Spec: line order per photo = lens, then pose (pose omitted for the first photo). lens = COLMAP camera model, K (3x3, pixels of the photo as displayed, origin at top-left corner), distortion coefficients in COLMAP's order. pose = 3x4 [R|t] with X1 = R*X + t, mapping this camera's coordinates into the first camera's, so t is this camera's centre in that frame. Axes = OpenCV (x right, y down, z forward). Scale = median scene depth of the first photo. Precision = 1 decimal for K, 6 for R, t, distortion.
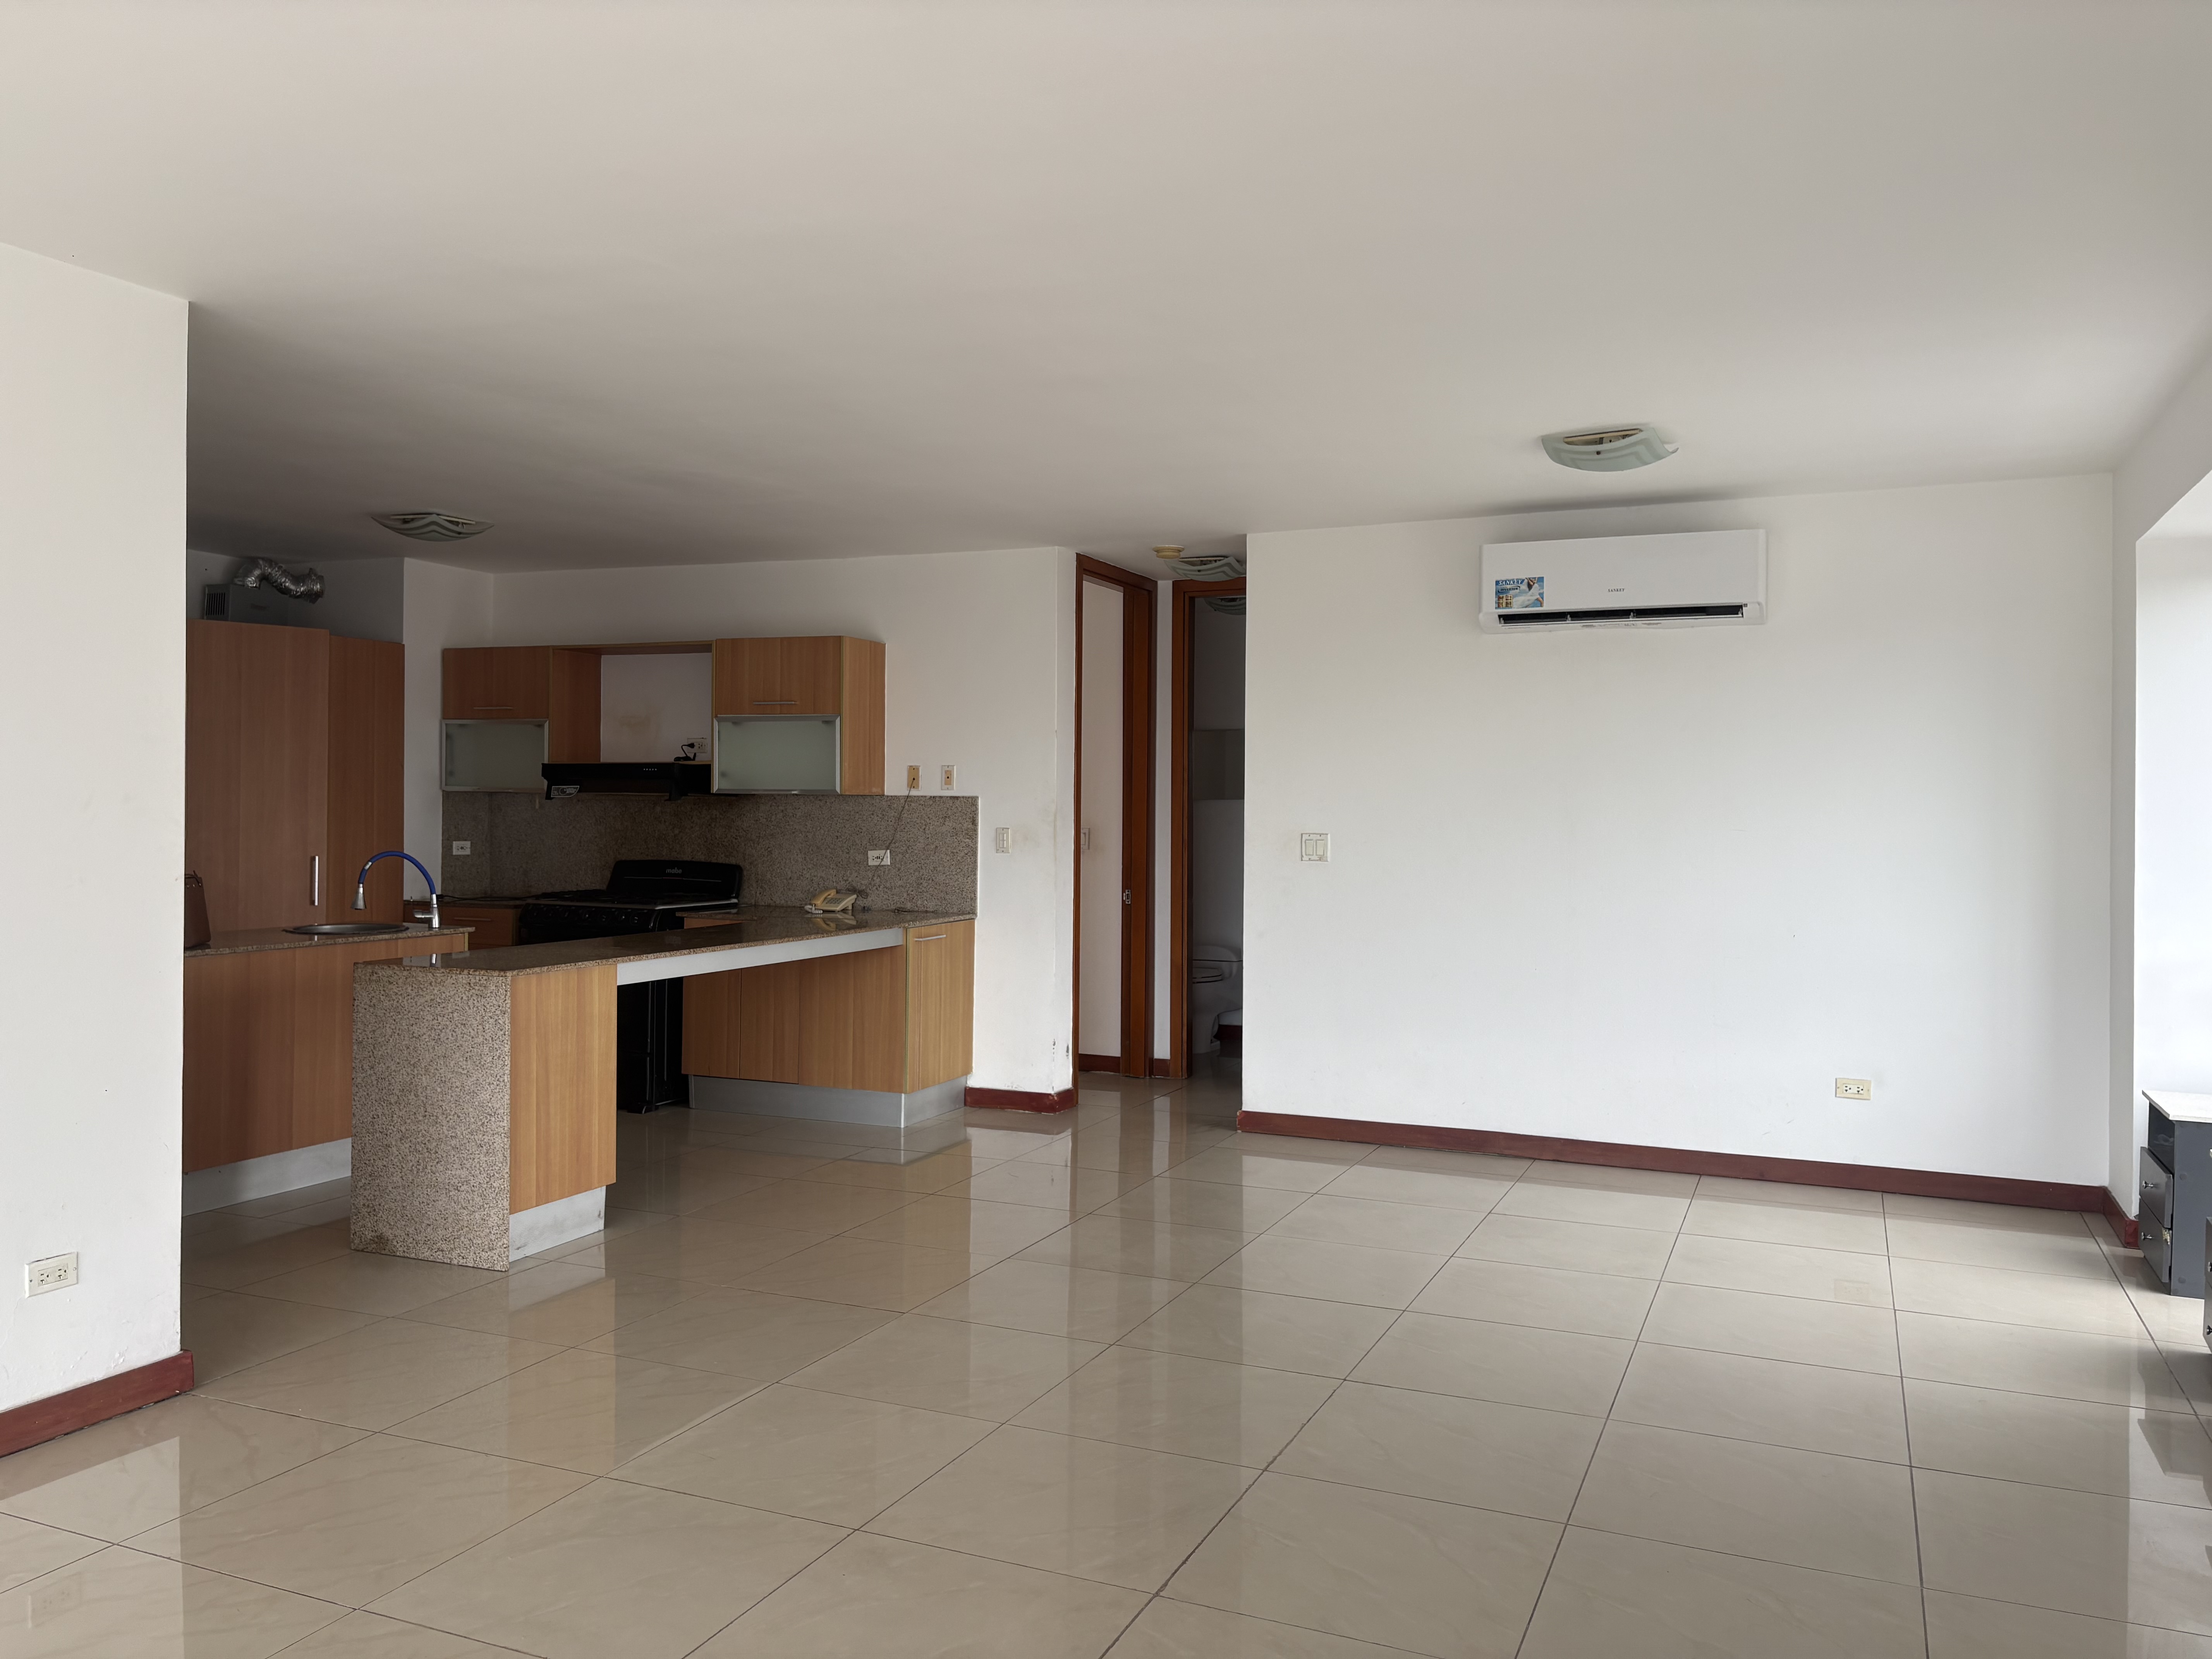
lens RADIAL K [[1669.8, 0, 1117.3], [0, 1669.8, 818.2], [0, 0, 1]] dist [0.046366, -0.052960]
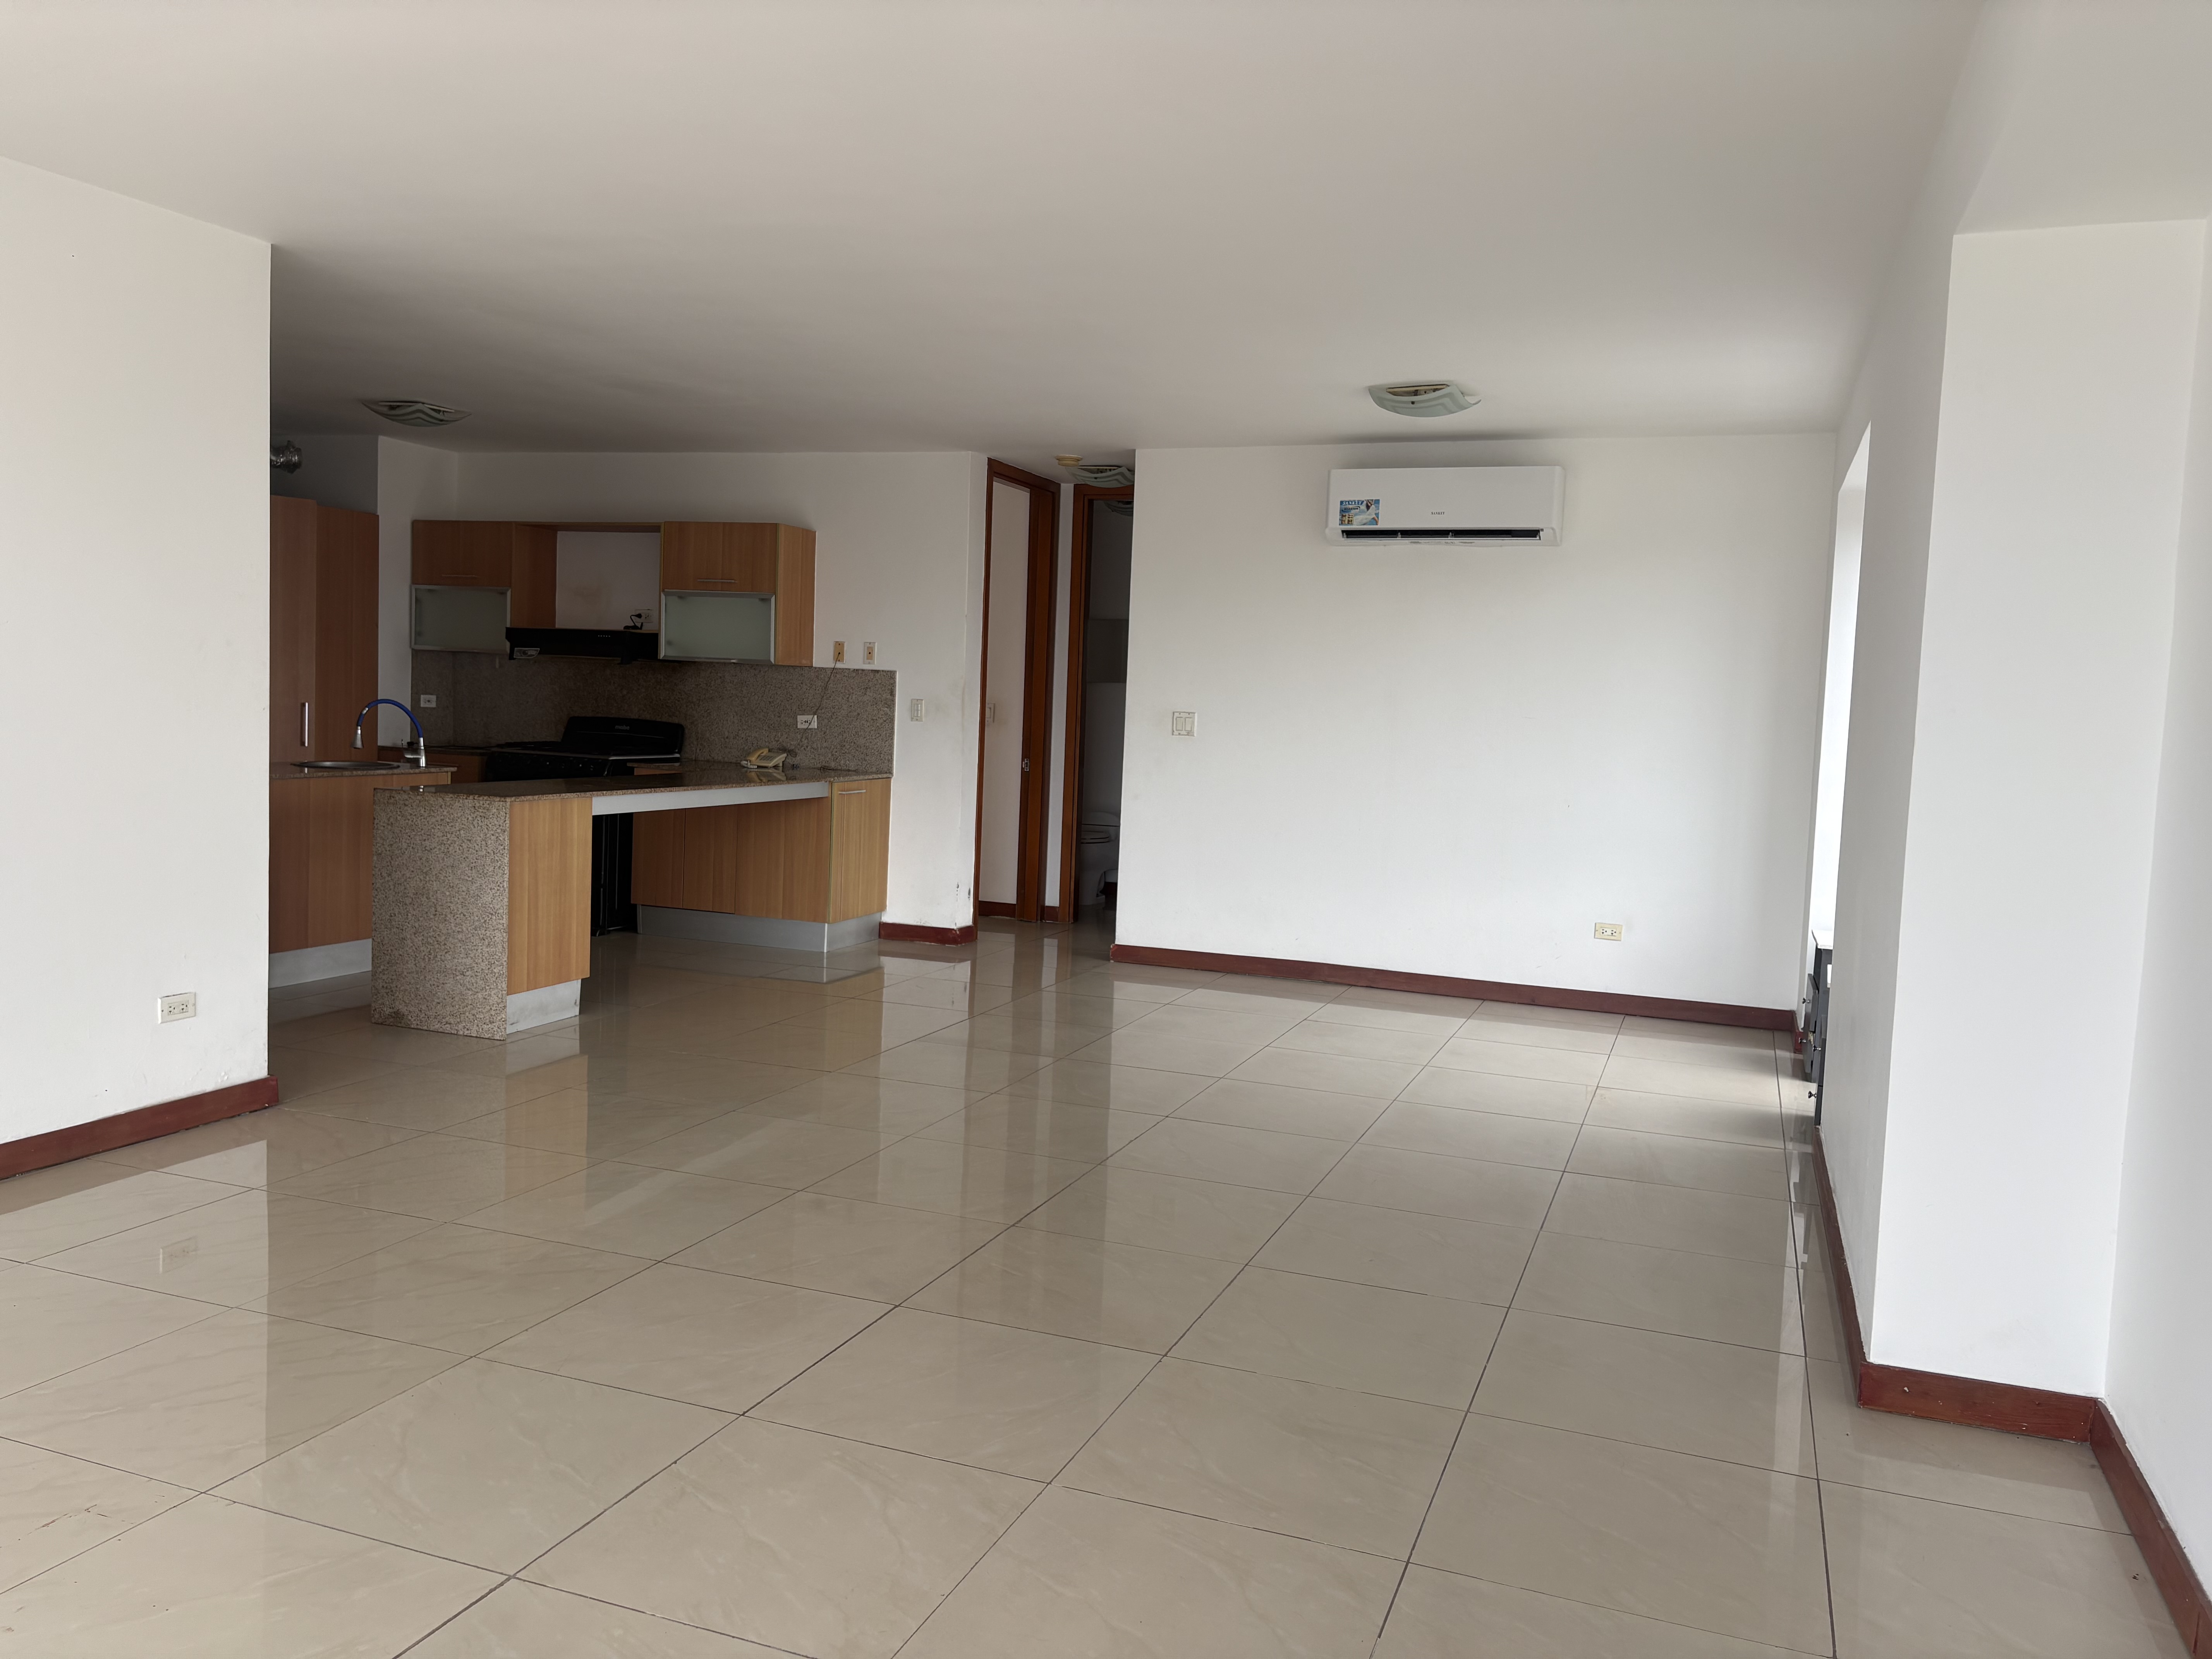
lens RADIAL K [[1669.8, 0, 1113.5], [0, 1669.8, 830.1], [0, 0, 1]] dist [0.046366, -0.052960]
pose [[0.998294, 0.028762, 0.050808, 0.010444], [-0.032470, 0.996748, 0.073745, 0.006835], [-0.048521, -0.075269, 0.995982, -0.157740]]
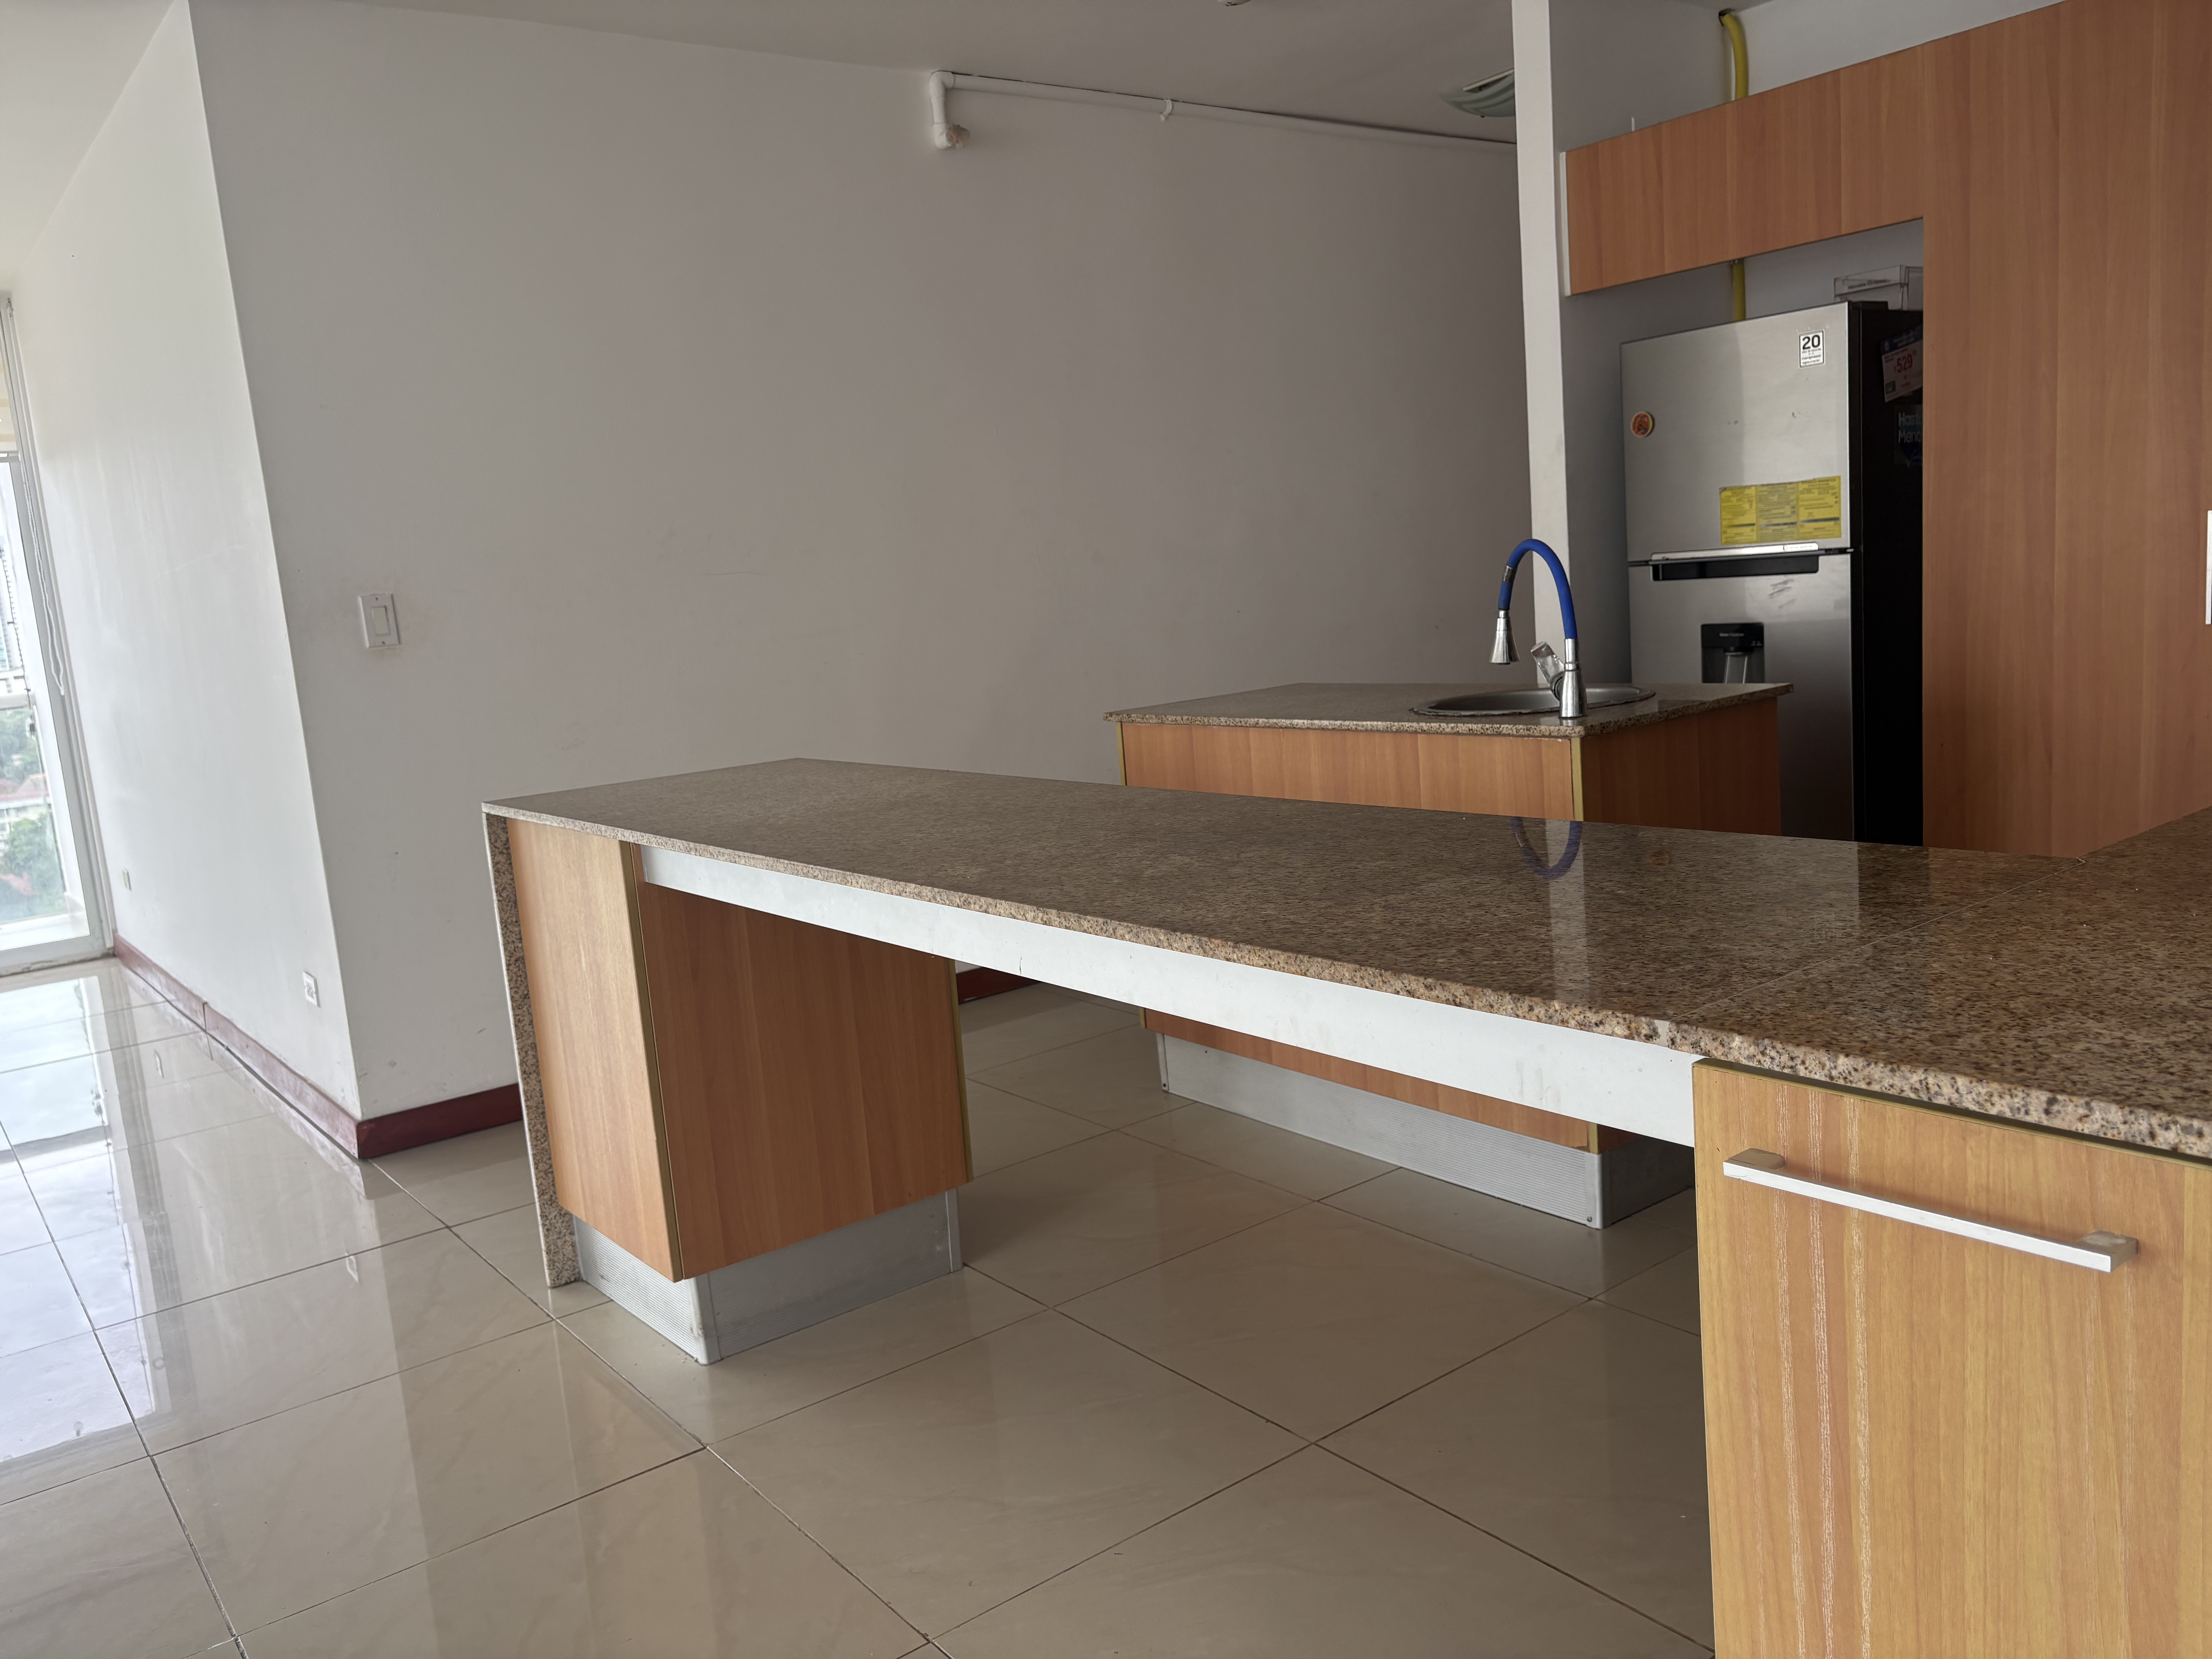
lens RADIAL K [[1669.8, 0, 1108.2], [0, 1669.8, 830.3], [0, 0, 1]] dist [0.046366, -0.052960]
pose [[-0.474747, 0.165937, -0.864338, 0.025535], [0.071452, 0.986091, 0.150066, 0.017716], [0.877217, 0.009485, -0.480000, 0.966629]]
